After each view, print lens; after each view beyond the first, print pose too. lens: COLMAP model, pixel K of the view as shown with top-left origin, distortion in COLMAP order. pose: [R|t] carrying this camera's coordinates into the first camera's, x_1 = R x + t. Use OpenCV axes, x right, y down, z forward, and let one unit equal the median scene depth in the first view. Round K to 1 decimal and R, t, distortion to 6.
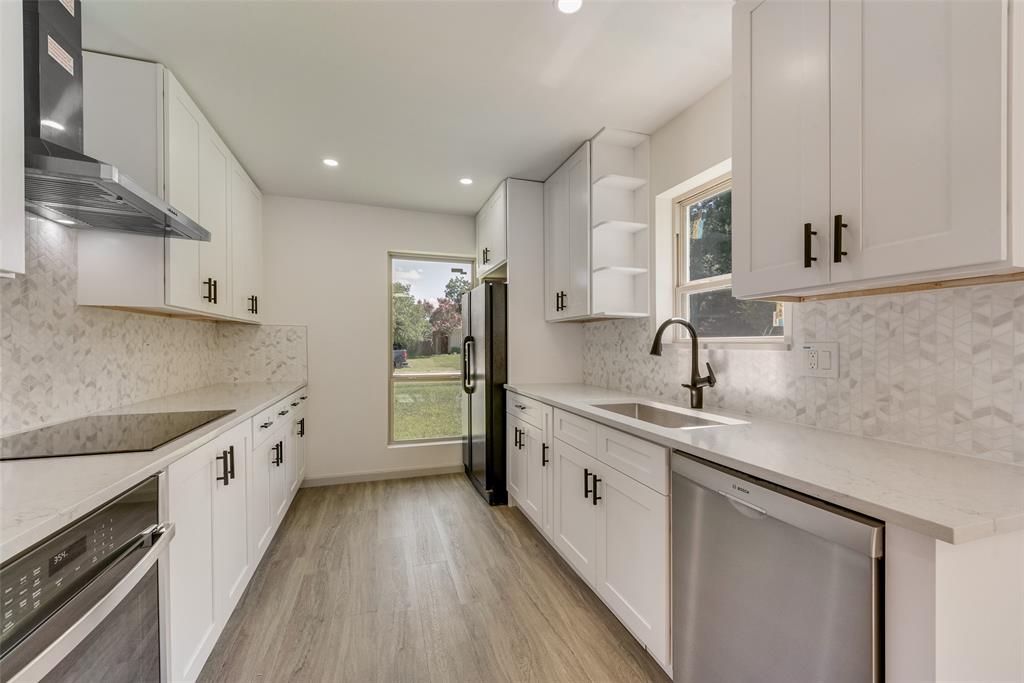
lens RADIAL K [[417.9, 0, 509.6], [0, 417.9, 349.5], [0, 0, 1]] dist [0.014115, -0.002460]
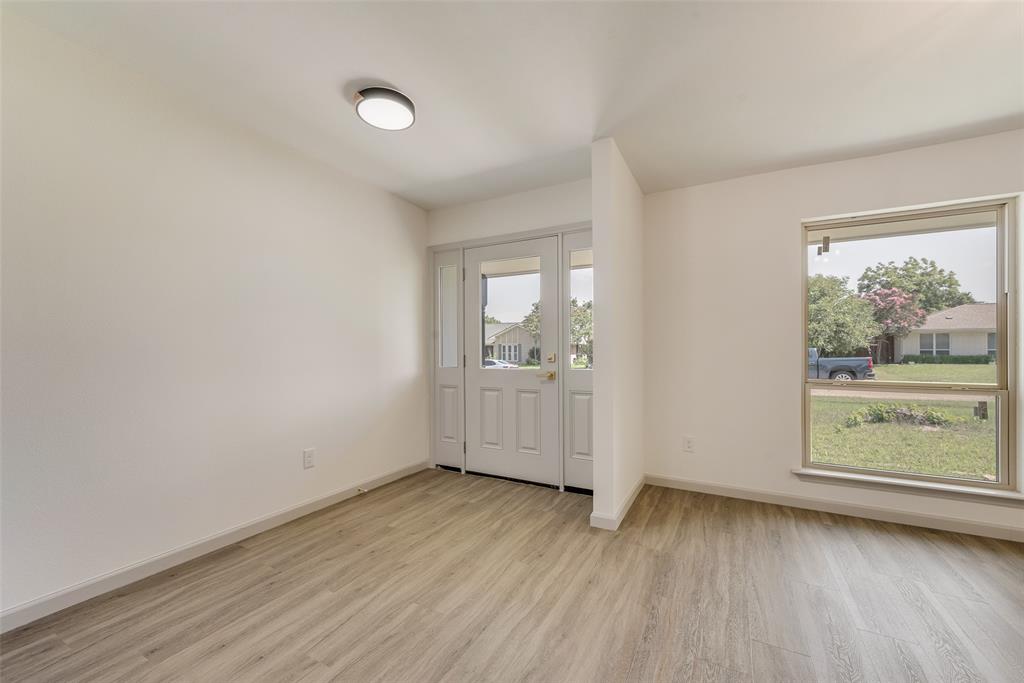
lens RADIAL K [[404.5, 0, 507.6], [0, 404.5, 353.0], [0, 0, 1]] dist [0.014014, -0.004320]
pose [[0.693354, 0.001023, -0.720596, -1.993973], [-0.008560, 0.999940, -0.006816, 0.057929], [0.720546, 0.010894, 0.693322, -0.458714]]
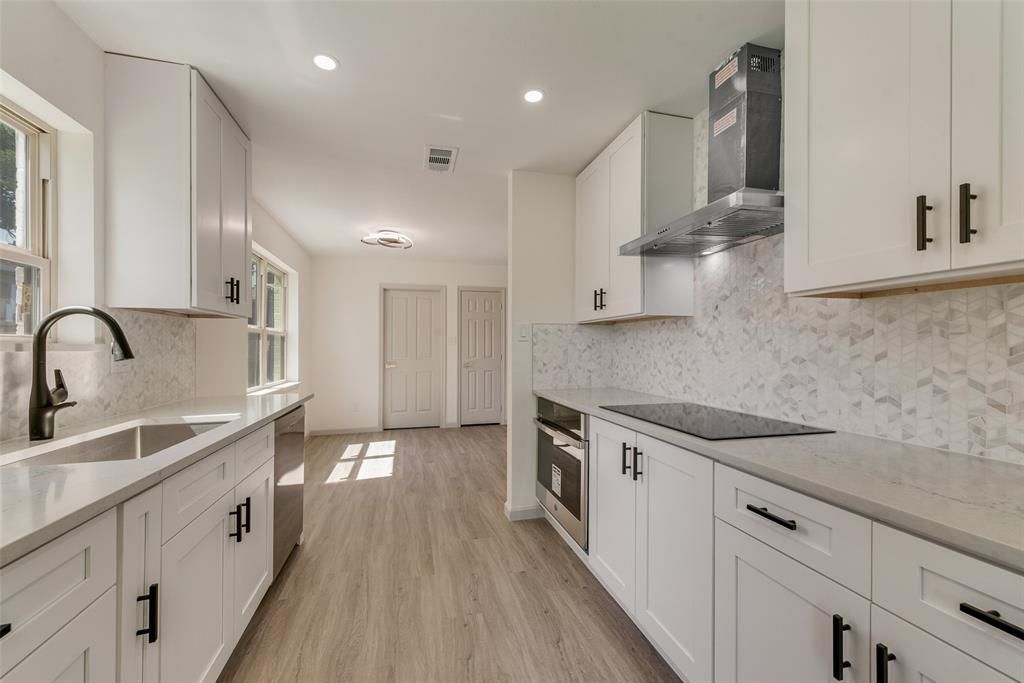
lens RADIAL K [[404.5, 0, 510.5], [0, 404.5, 341.2], [0, 0, 1]] dist [0.014014, -0.004320]
pose [[-0.998542, -0.002069, 0.053939, -0.353533], [-0.002308, 0.999988, -0.004369, -0.016780], [-0.053929, -0.004487, -0.998535, 1.702160]]
